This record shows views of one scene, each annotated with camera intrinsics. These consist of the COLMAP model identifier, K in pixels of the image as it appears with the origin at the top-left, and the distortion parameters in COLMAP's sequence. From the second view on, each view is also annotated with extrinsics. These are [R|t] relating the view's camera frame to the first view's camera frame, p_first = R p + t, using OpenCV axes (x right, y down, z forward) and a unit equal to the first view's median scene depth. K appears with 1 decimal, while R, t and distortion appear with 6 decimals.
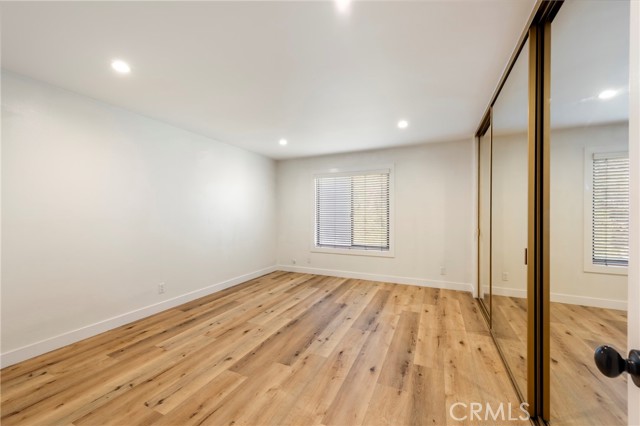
lens RADIAL K [[251.8, 0, 318.6], [0, 251.8, 214.6], [0, 0, 1]] dist [0.012290, -0.002283]
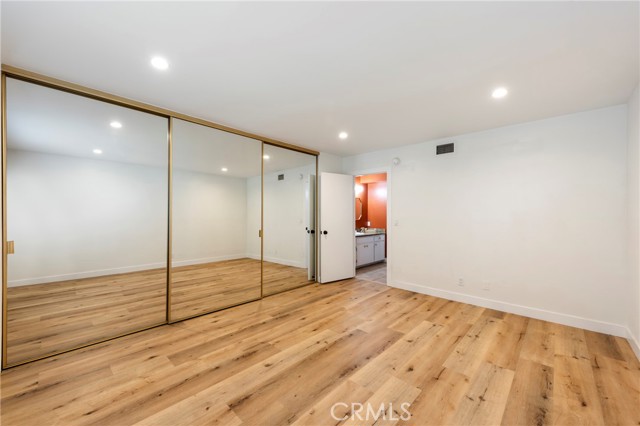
lens RADIAL K [[251.8, 0, 320.1], [0, 251.8, 214.2], [0, 0, 1]] dist [0.012290, -0.002283]
pose [[-0.952255, -0.000310, 0.305304, -0.262439], [-0.001914, 0.999986, -0.004956, -0.004272], [-0.305298, -0.005304, -0.952242, 1.844865]]
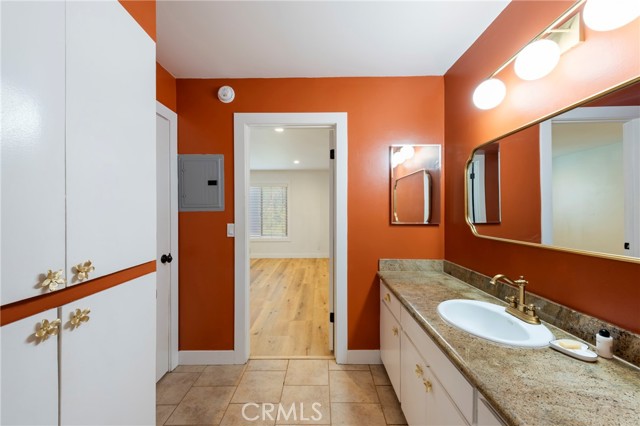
lens RADIAL K [[251.8, 0, 318.2], [0, 251.8, 211.6], [0, 0, 1]] dist [0.012290, -0.002283]
pose [[0.909660, -0.001478, 0.415352, -0.316269], [0.002200, 0.999997, -0.001259, -0.018326], [-0.415349, 0.002059, 0.909660, -0.804676]]
